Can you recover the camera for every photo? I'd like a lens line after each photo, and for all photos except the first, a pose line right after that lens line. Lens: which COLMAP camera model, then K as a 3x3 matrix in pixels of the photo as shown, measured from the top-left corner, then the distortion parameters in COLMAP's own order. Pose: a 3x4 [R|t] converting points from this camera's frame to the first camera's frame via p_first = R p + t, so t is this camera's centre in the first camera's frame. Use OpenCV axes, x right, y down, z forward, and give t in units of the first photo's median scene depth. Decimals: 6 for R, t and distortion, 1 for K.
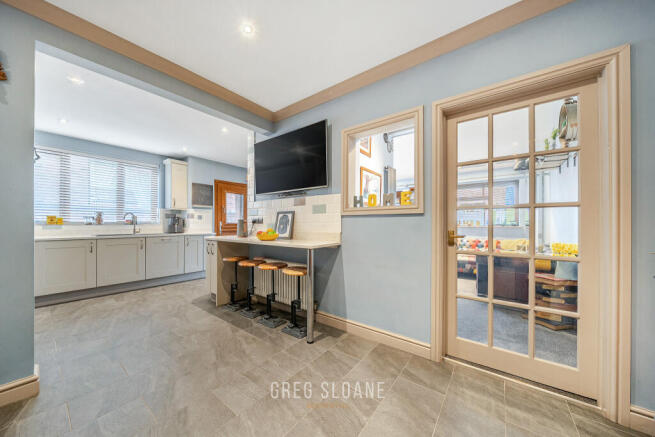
lens RADIAL K [[226.7, 0, 323.2], [0, 226.7, 222.9], [0, 0, 1]] dist [-0.001126, -0.000019]
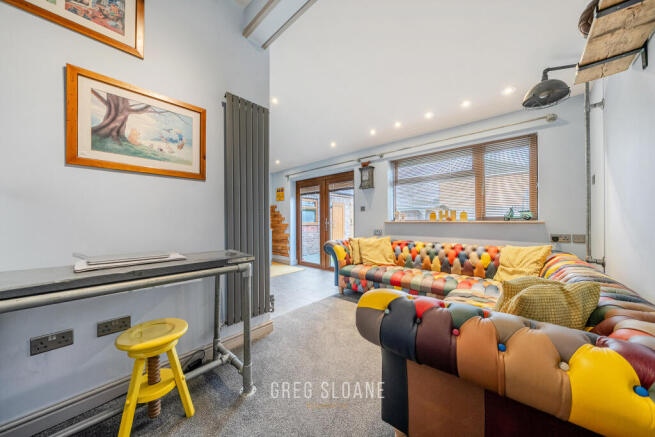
lens RADIAL K [[226.7, 0, 323.2], [0, 226.7, 222.9], [0, 0, 1]] dist [-0.001126, -0.000019]
pose [[0.997109, -0.004613, -0.075851, 0.599848], [0.005342, 0.999941, 0.009409, 0.020447], [0.075803, -0.009787, 0.997075, 0.640333]]
